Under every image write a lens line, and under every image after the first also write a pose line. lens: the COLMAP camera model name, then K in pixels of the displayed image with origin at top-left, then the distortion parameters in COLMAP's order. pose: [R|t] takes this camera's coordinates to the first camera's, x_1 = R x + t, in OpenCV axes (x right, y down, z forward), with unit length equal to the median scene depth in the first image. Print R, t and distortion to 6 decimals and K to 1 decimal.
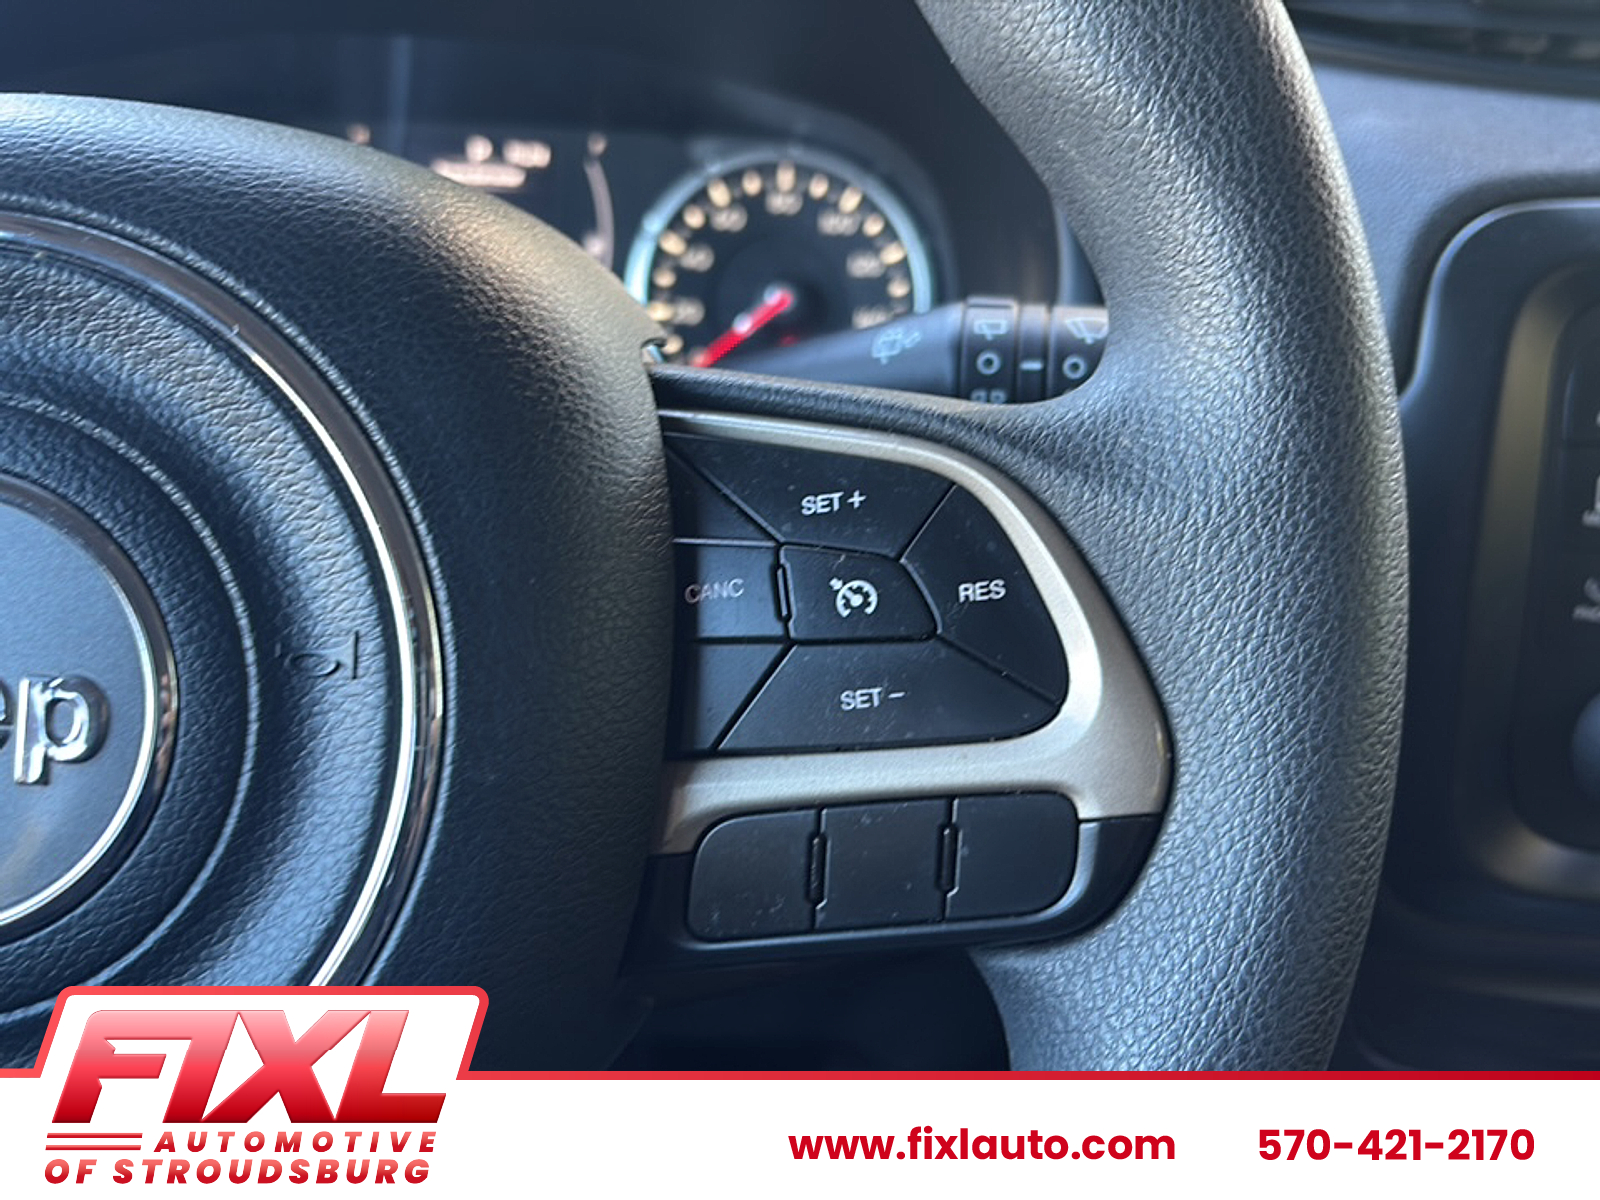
lens RADIAL K [[1565.6, 0, 867.3], [0, 1565.6, 610.9], [0, 0, 1]] dist [0.043815, 0.000000]
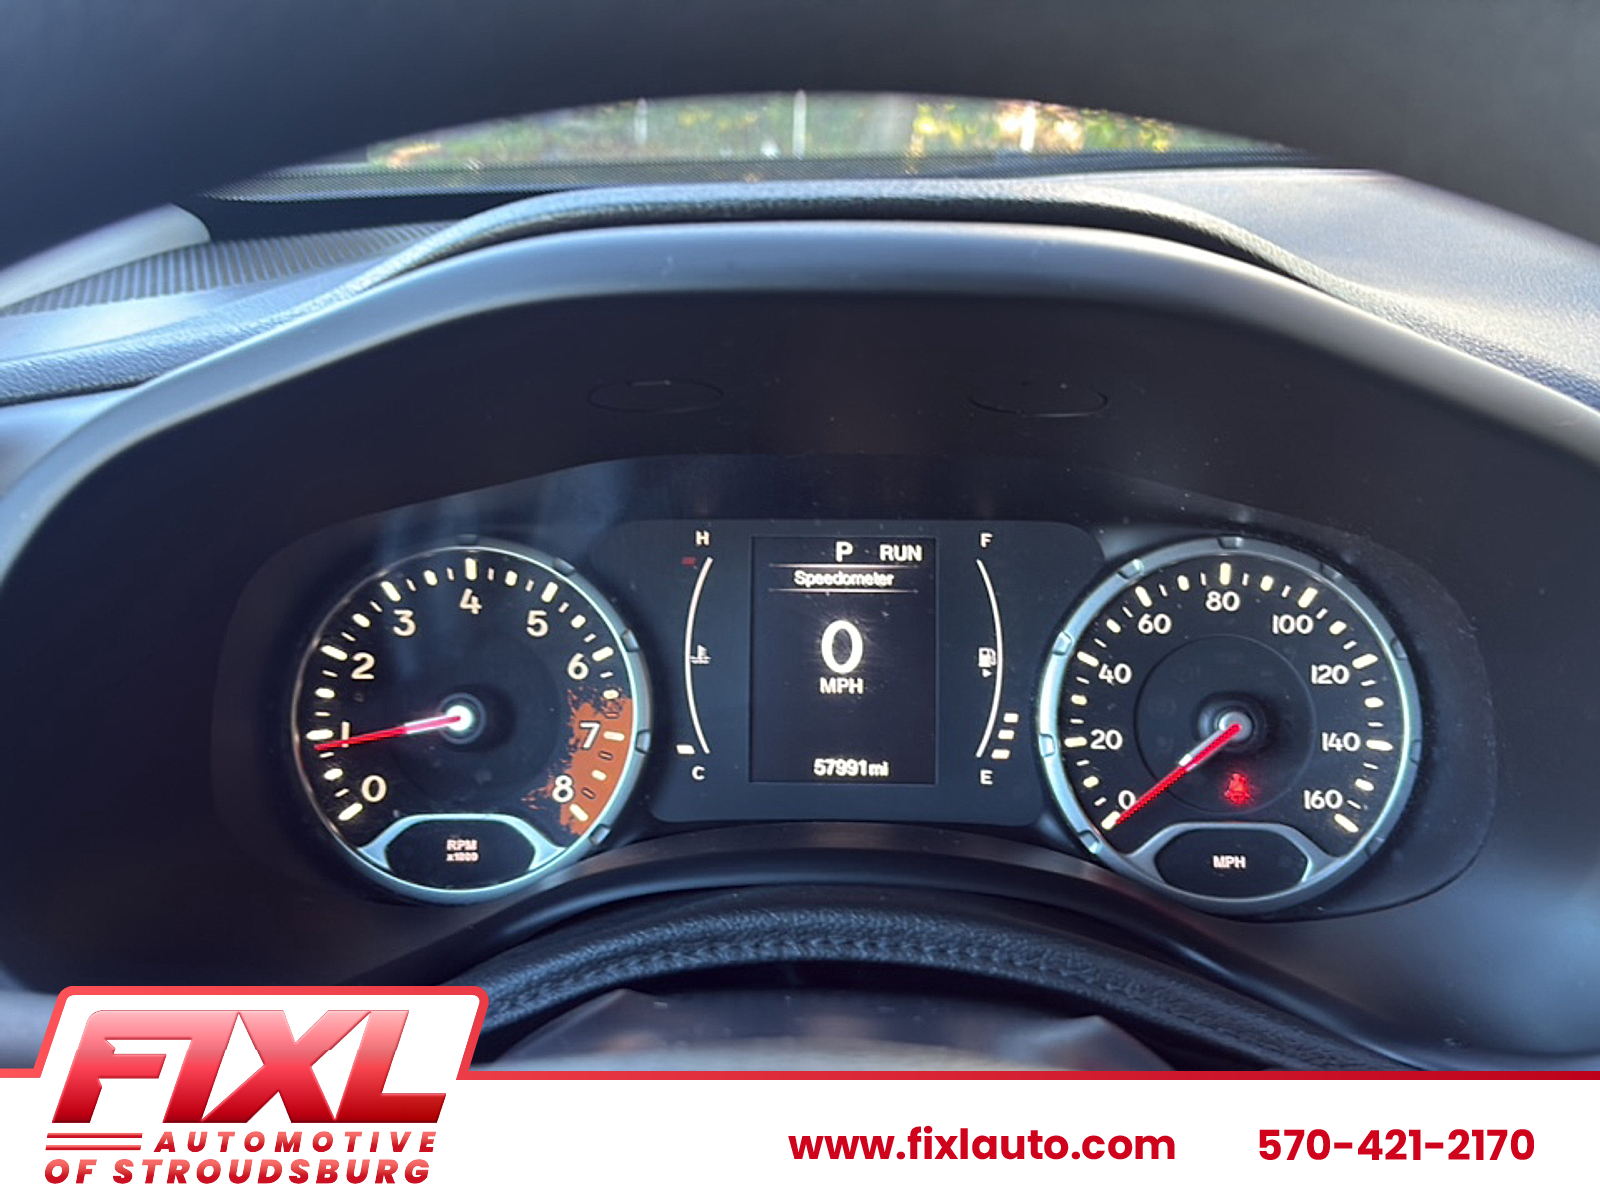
lens RADIAL K [[1565.6, 0, 799.4], [0, 1565.6, 591.0], [0, 0, 1]] dist [0.043815, 0.000000]
pose [[0.993990, -0.027638, -0.105929, -0.473517], [0.017917, 0.995631, -0.091645, -0.503607], [0.107999, 0.089196, 0.990142, 0.460383]]
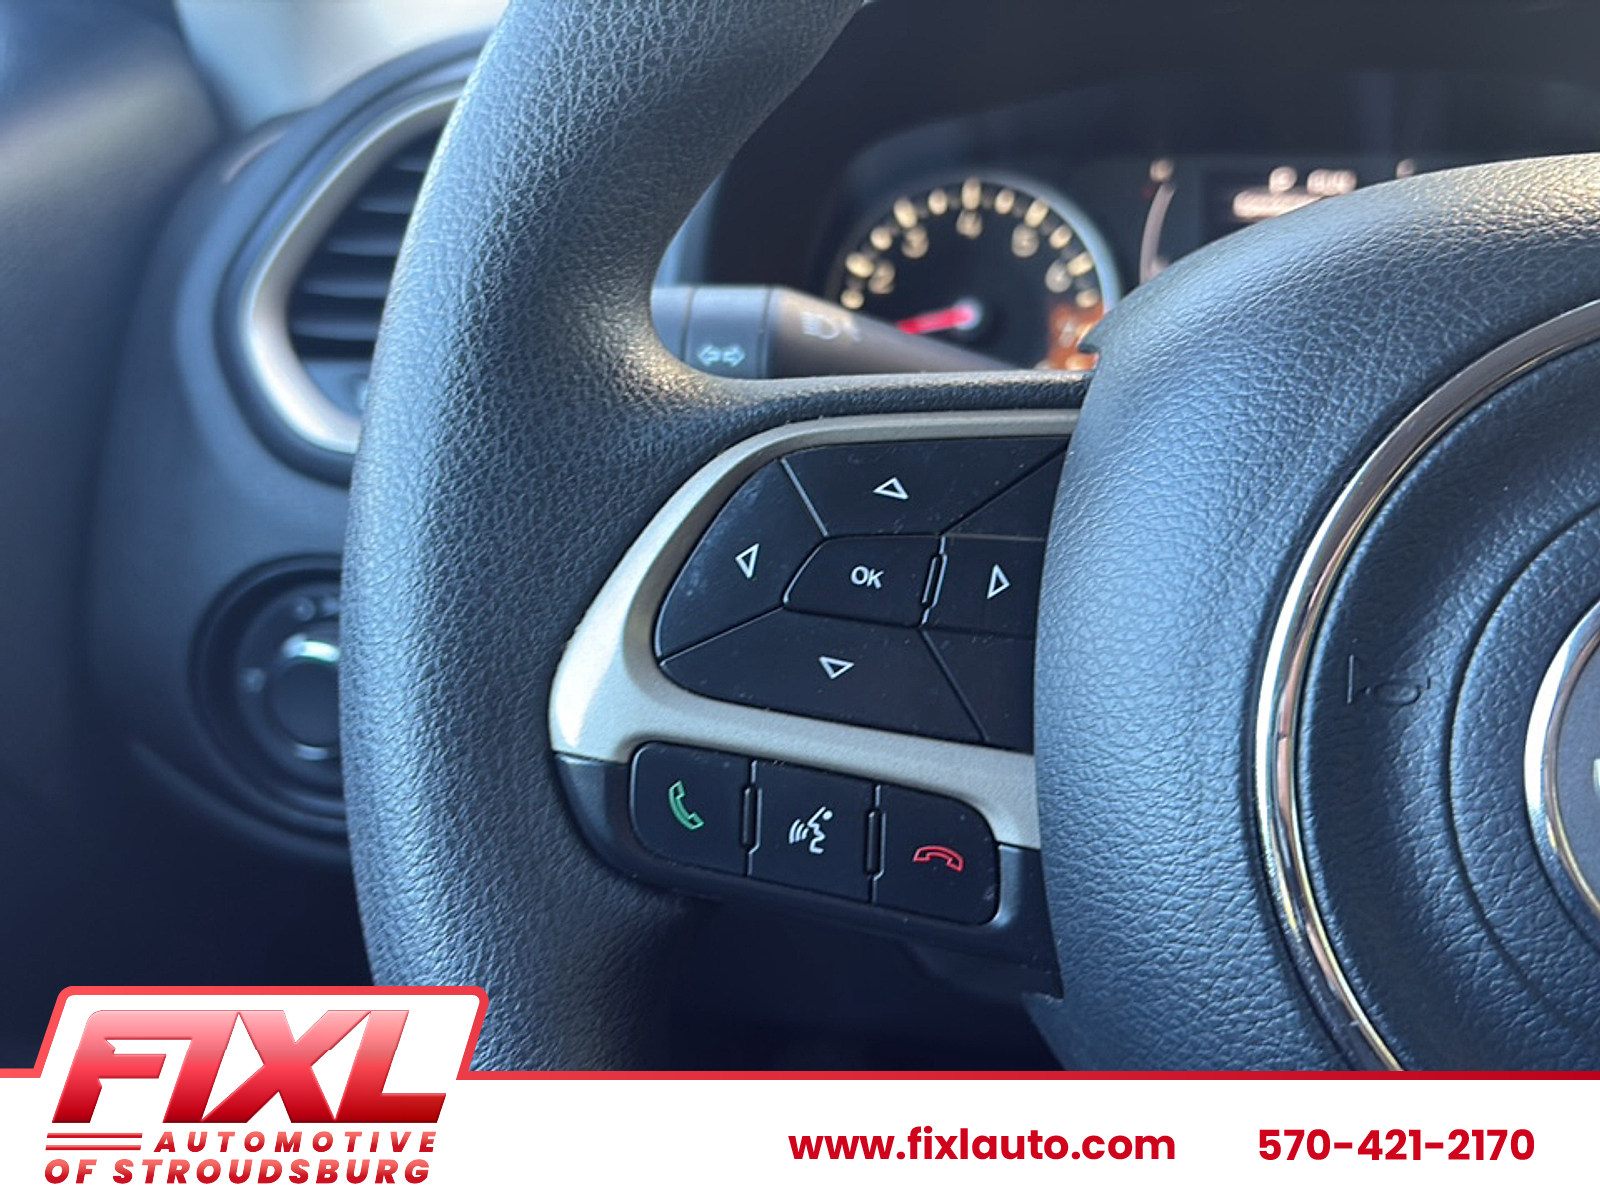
lens RADIAL K [[1565.6, 0, 792.1], [0, 1565.6, 610.9], [0, 0, 1]] dist [0.043815, 0.000000]
pose [[0.981530, -0.008628, -0.191116, -0.927842], [0.005952, 0.999876, -0.014572, -0.029906], [0.191218, 0.013165, 0.981459, -0.061422]]
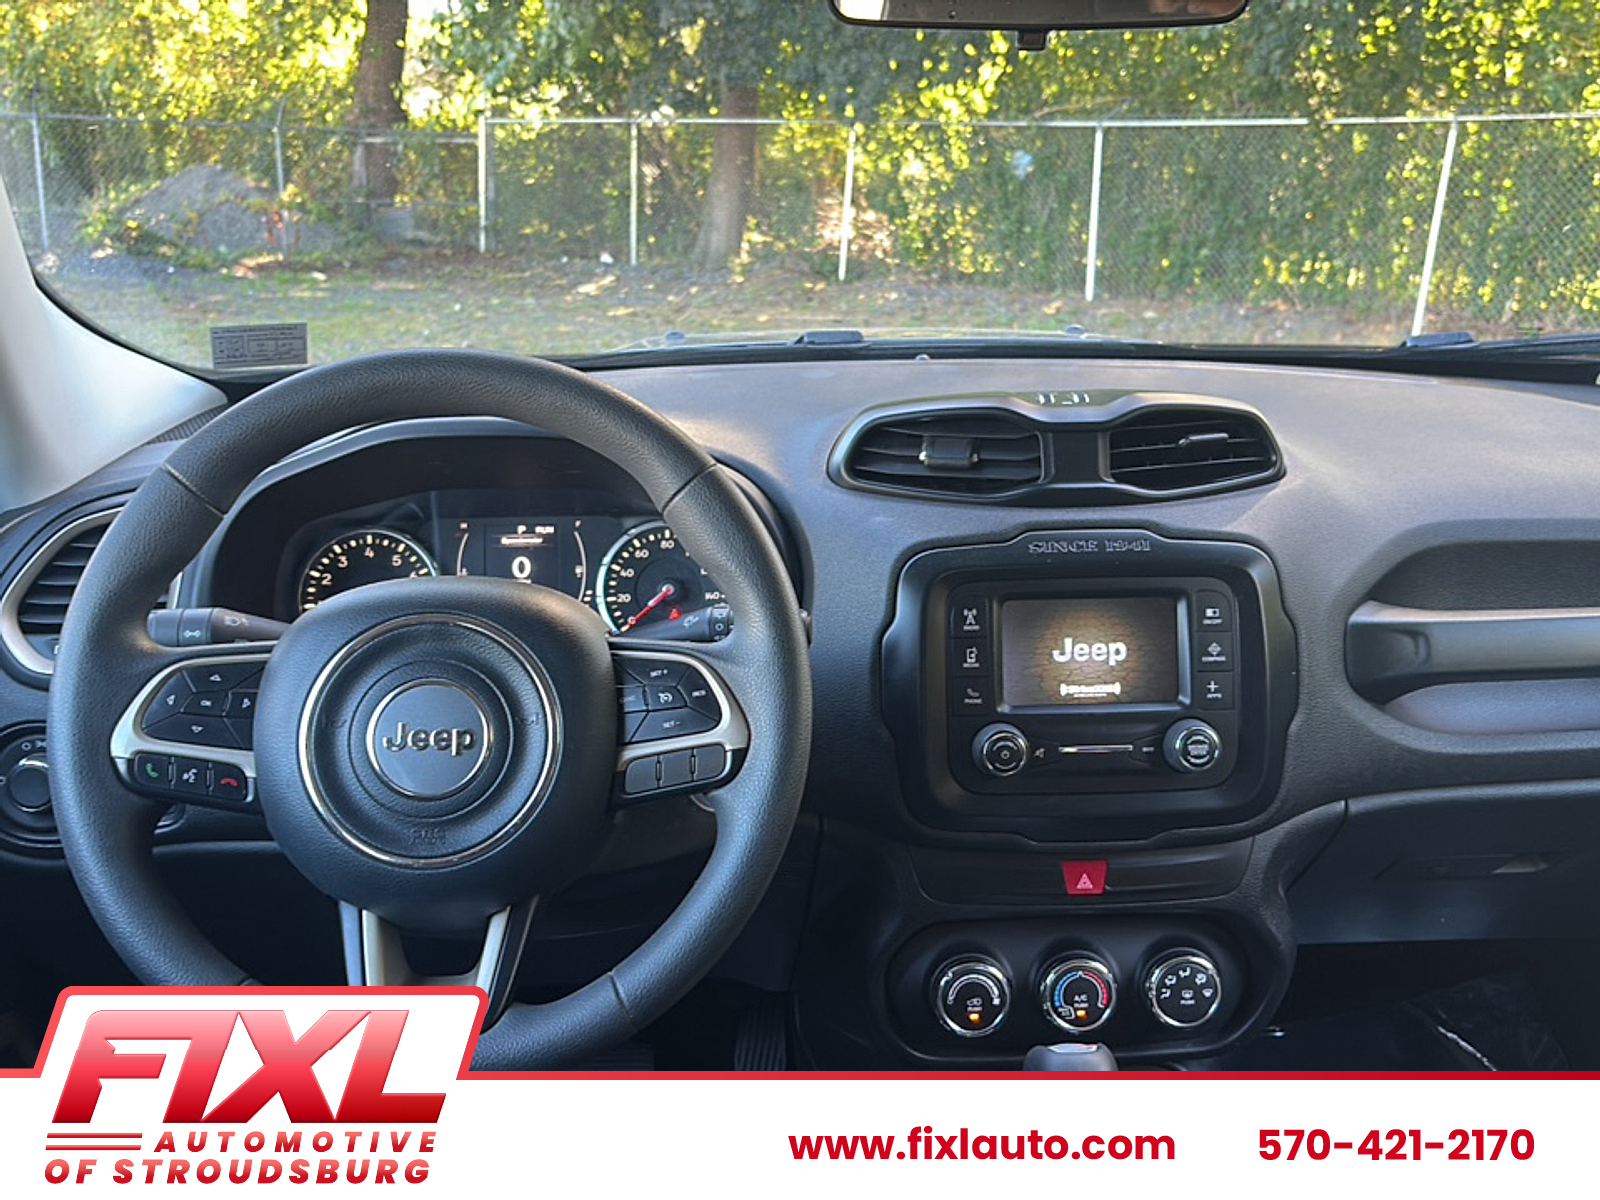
lens RADIAL K [[1565.6, 0, 824.7], [0, 1565.6, 593.6], [0, 0, 1]] dist [0.043815, 0.000000]
pose [[0.997723, -0.067427, 0.001797, 0.380382], [0.066992, 0.987476, -0.142842, 0.304251], [0.007857, 0.142637, 0.989744, -2.723059]]
